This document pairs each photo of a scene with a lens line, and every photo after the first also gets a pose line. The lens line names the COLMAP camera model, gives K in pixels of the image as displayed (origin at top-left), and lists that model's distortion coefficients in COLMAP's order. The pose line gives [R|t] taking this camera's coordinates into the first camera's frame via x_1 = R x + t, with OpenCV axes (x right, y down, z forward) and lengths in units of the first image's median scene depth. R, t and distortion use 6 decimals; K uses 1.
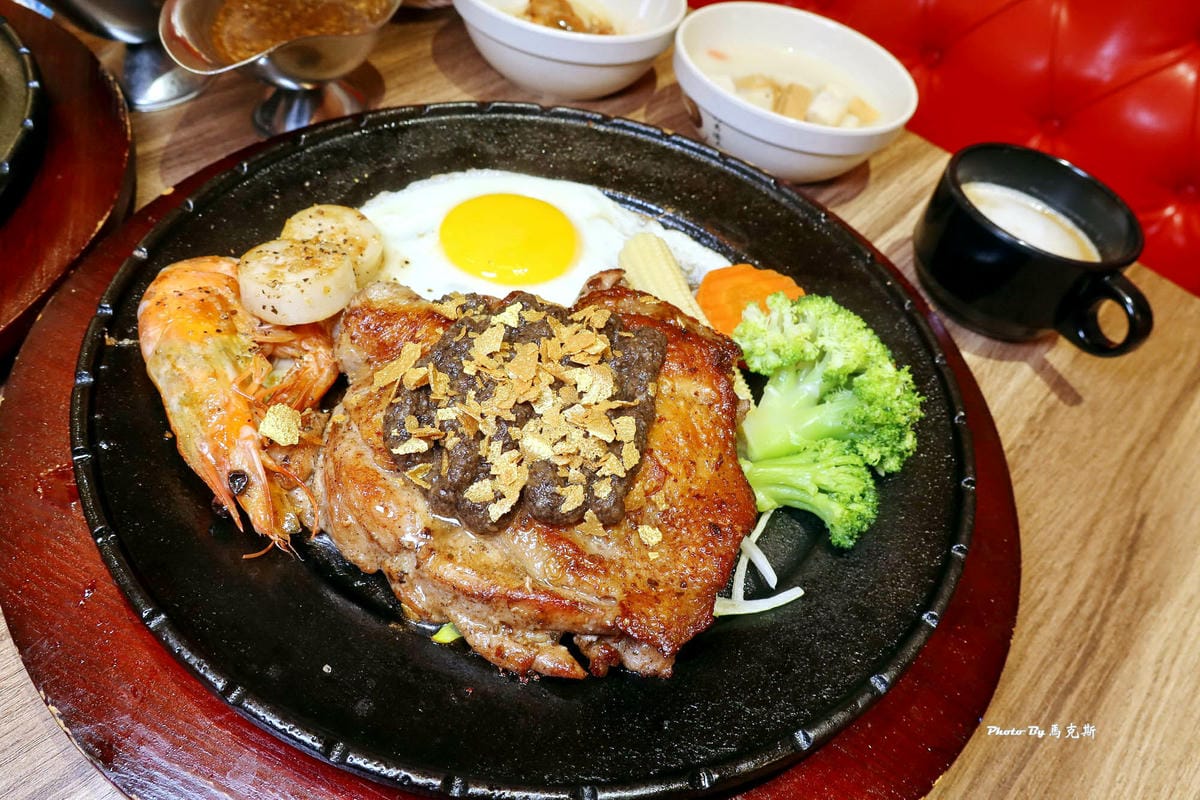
lens RADIAL K [[803.7, 0, 600.0], [0, 803.7, 400.0], [0, 0, 1]] dist [-0.021901, 0.000350]
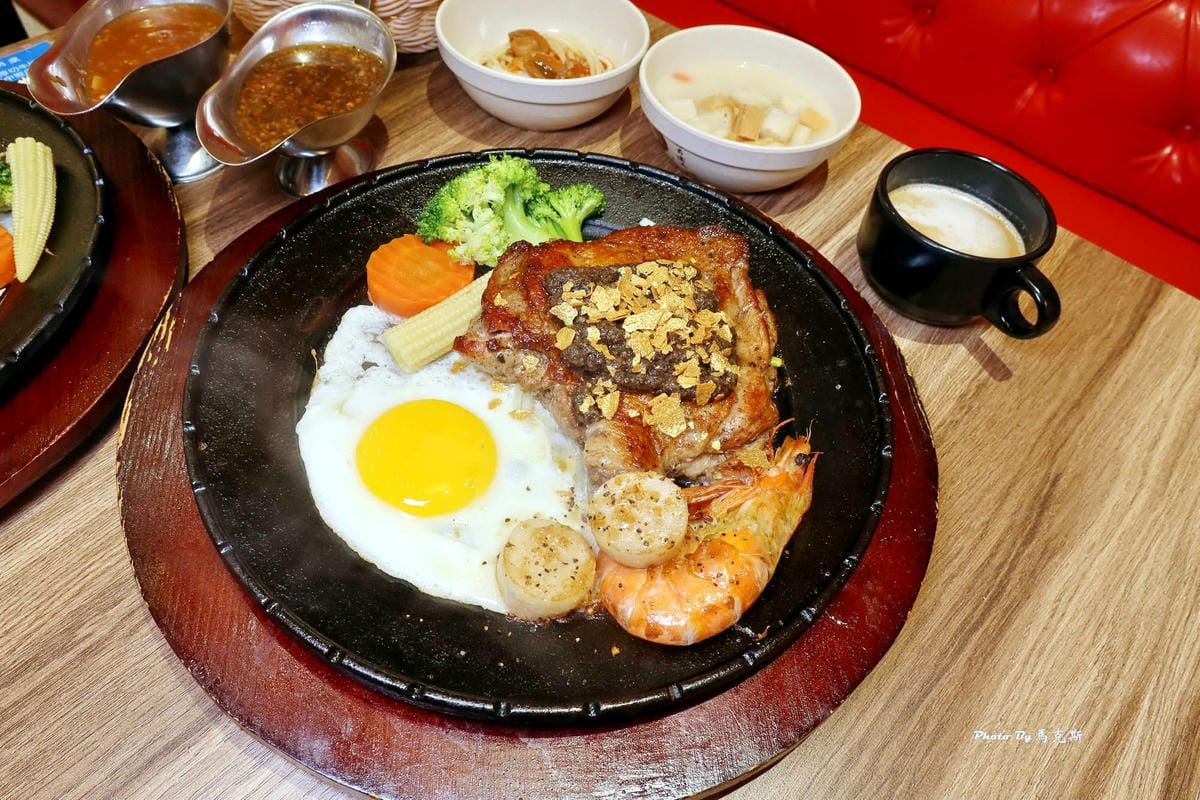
lens RADIAL K [[803.7, 0, 600.0], [0, 803.7, 400.0], [0, 0, 1]] dist [-0.021901, 0.000350]
pose [[0.996490, -0.066643, -0.050668, 0.089394], [0.069159, 0.996370, 0.049645, -0.072831], [0.047176, -0.052975, 0.997481, -0.198108]]
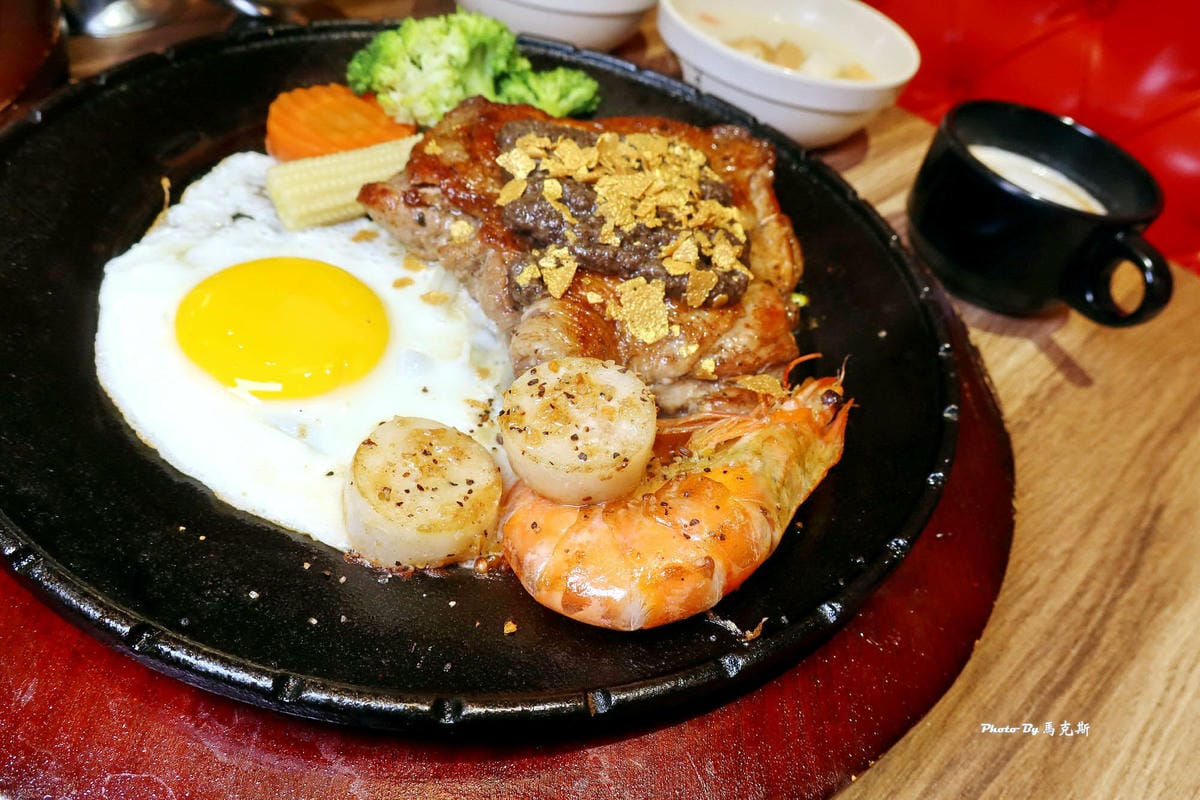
lens RADIAL K [[803.7, 0, 600.0], [0, 803.7, 400.0], [0, 0, 1]] dist [-0.021901, 0.000350]
pose [[0.997880, 0.054094, -0.036182, 0.113875], [-0.056361, 0.996298, -0.064906, 0.127164], [0.032537, 0.066808, 0.997235, 0.128099]]
